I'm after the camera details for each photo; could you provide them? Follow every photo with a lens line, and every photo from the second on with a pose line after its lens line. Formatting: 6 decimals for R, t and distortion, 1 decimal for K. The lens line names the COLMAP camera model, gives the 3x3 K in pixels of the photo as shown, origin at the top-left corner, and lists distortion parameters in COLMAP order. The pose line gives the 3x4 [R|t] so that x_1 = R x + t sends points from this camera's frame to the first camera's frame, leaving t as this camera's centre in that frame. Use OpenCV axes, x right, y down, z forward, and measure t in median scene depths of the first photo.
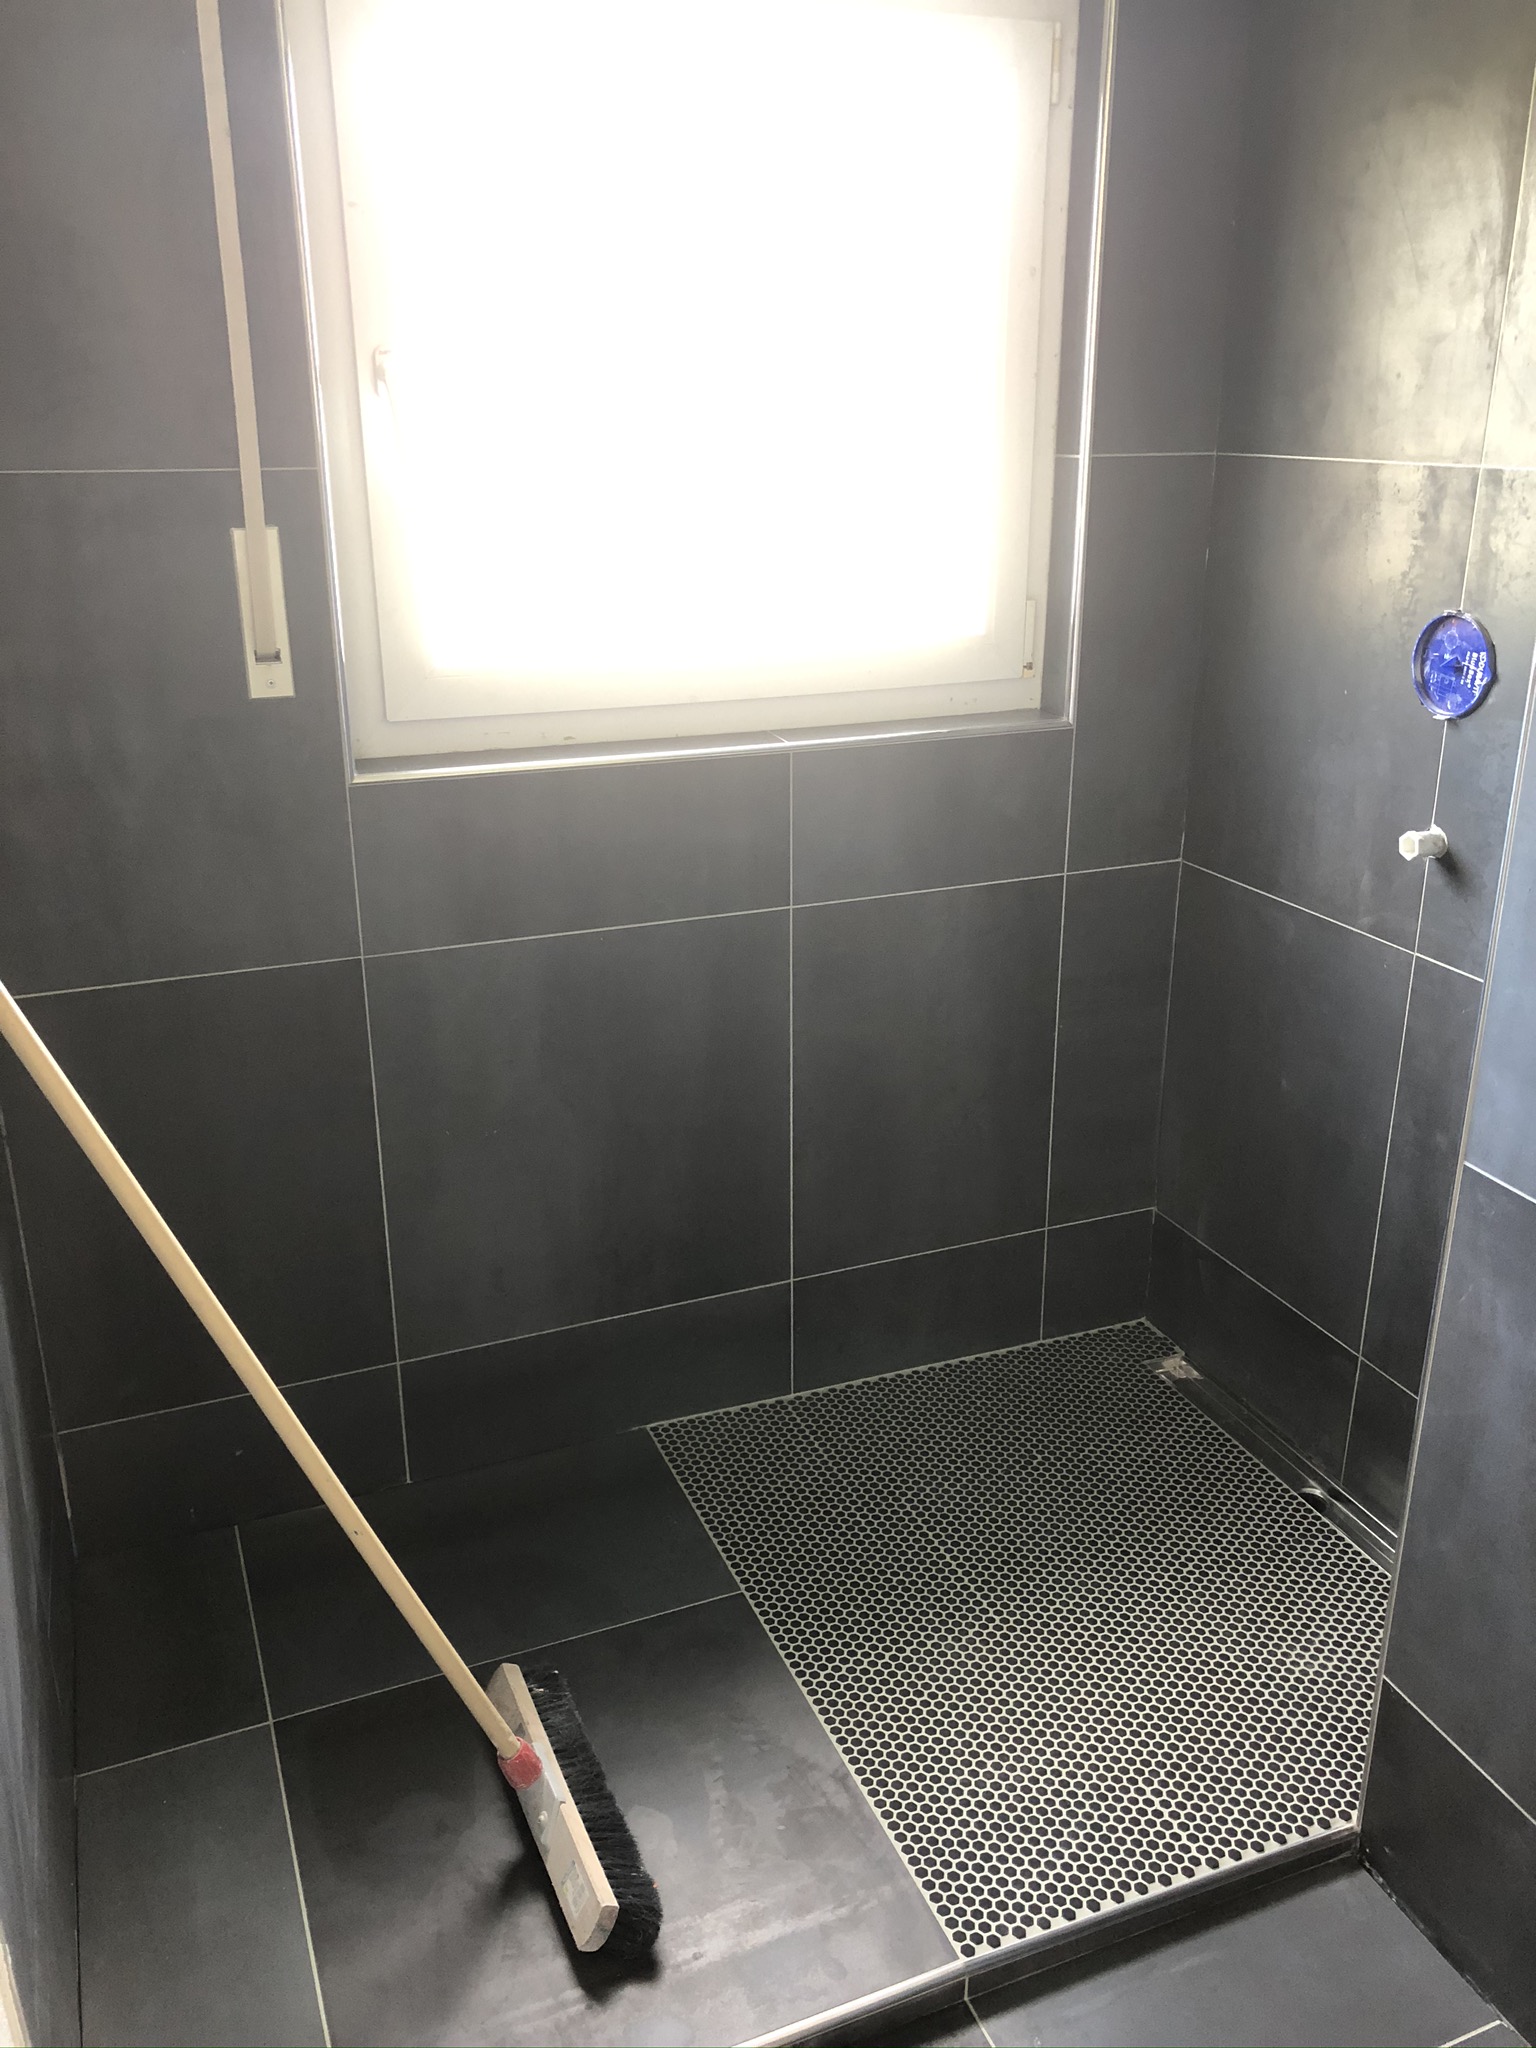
lens RADIAL K [[1679.1, 0, 762.7], [0, 1679.1, 1012.4], [0, 0, 1]] dist [0.046509, -0.050766]
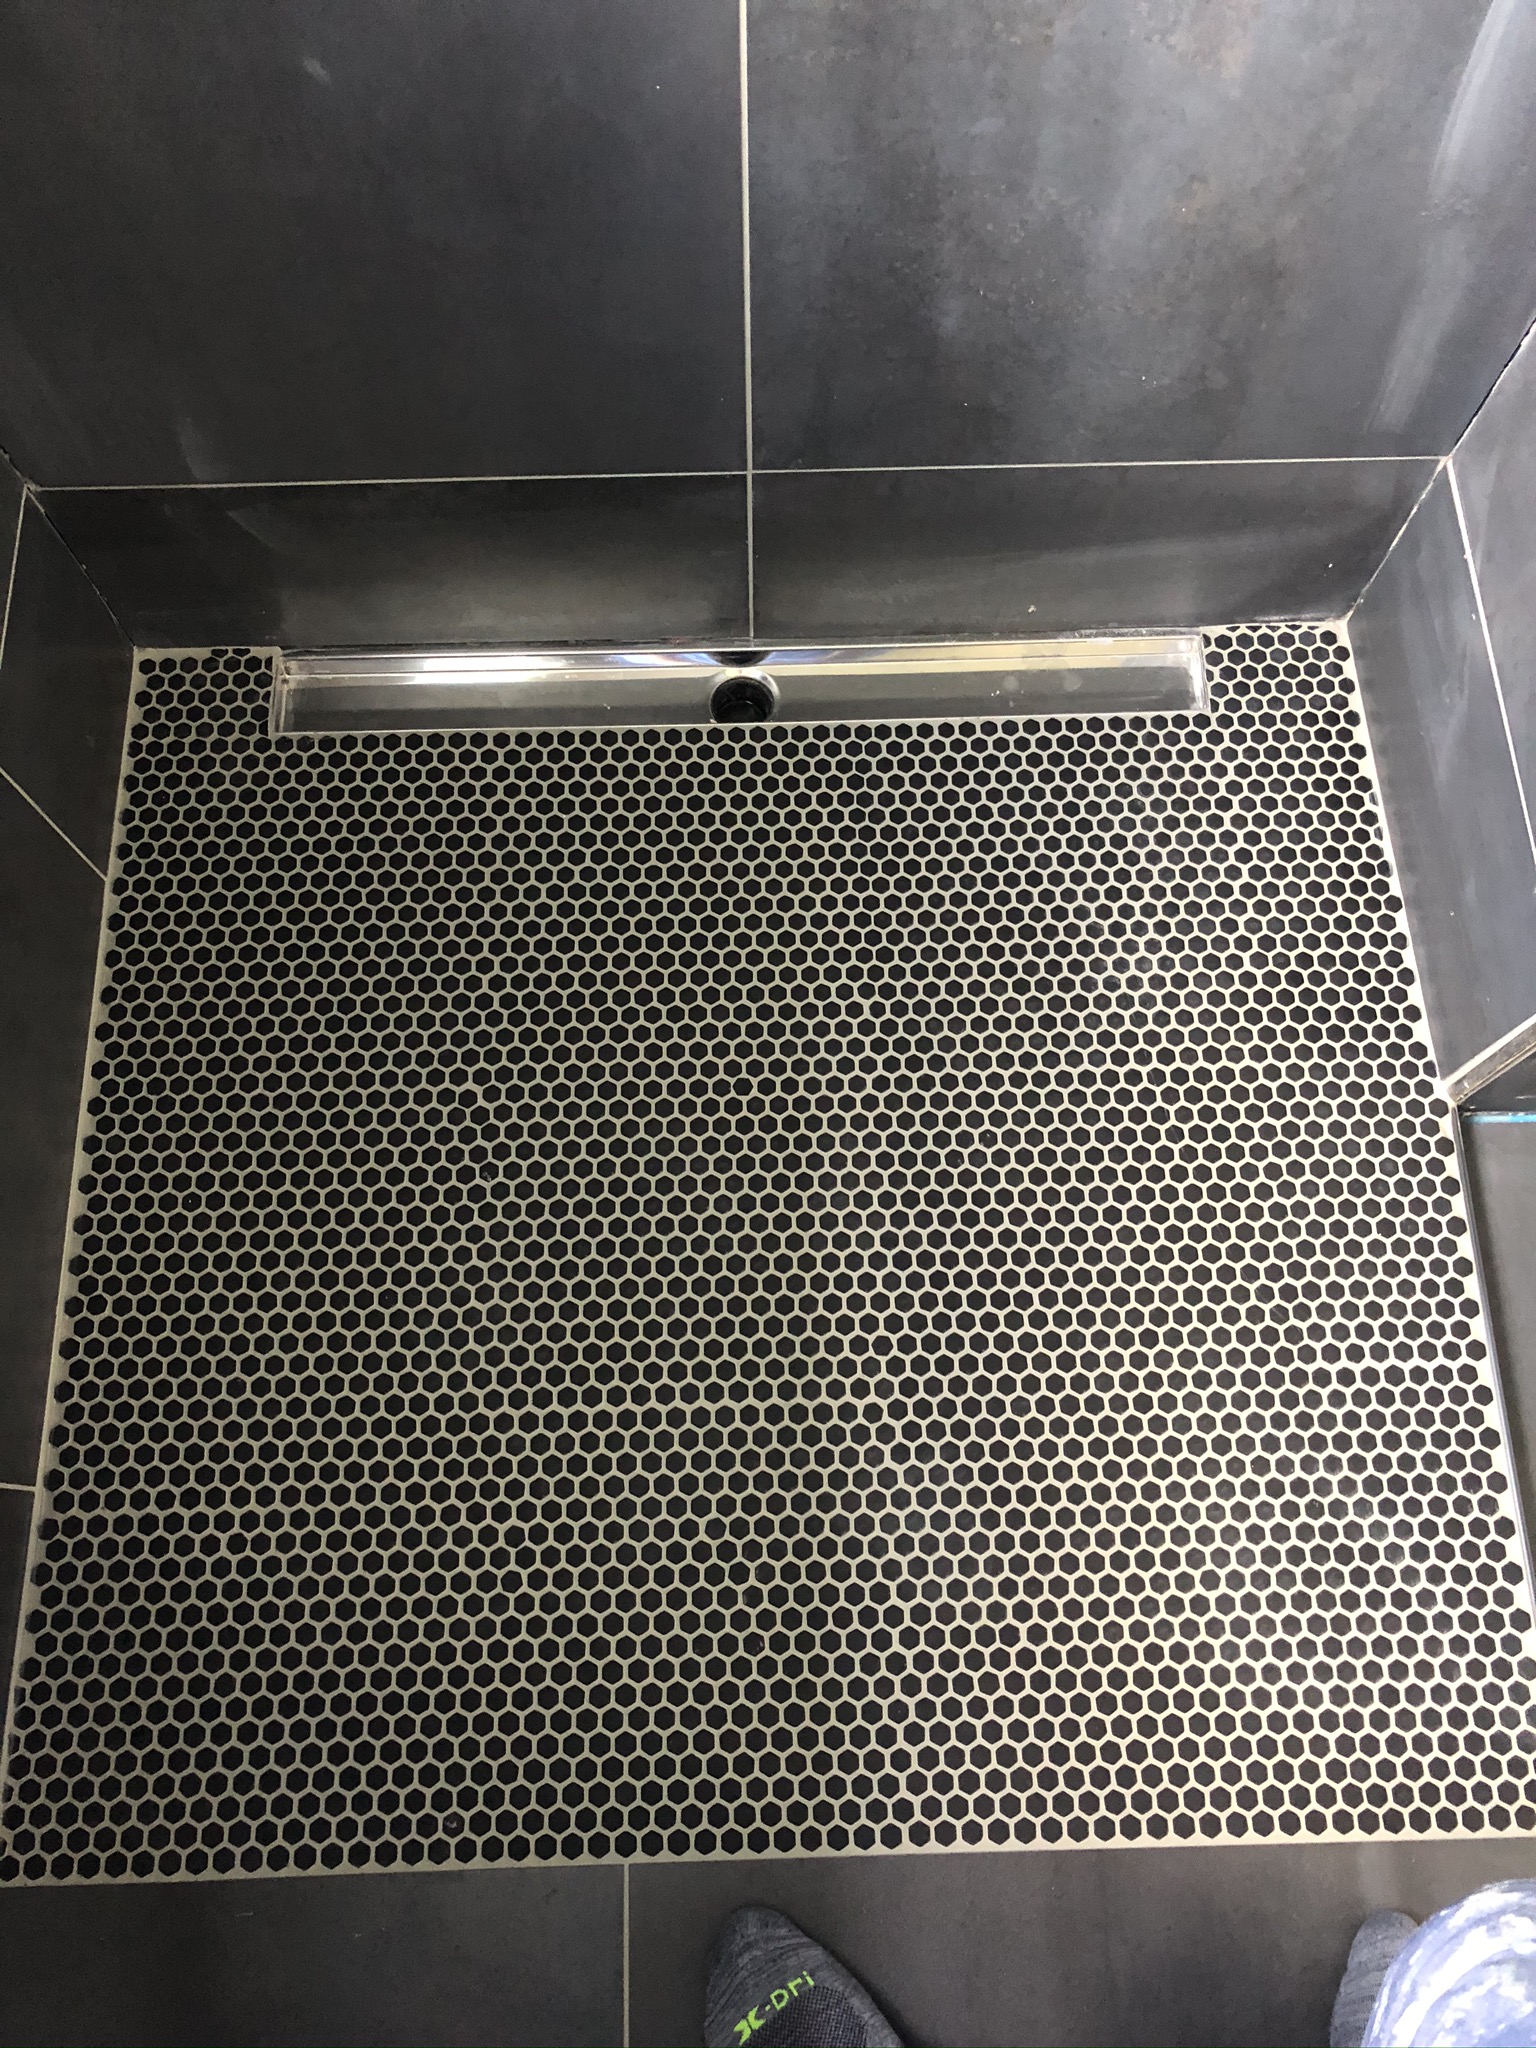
lens RADIAL K [[1679.1, 0, 762.7], [0, 1679.1, 1012.4], [0, 0, 1]] dist [0.046509, -0.050766]
pose [[0.348235, -0.888218, 0.299669, 0.088079], [0.315936, 0.412182, 0.854570, -0.194316], [-0.882563, -0.202915, 0.424156, 0.977456]]
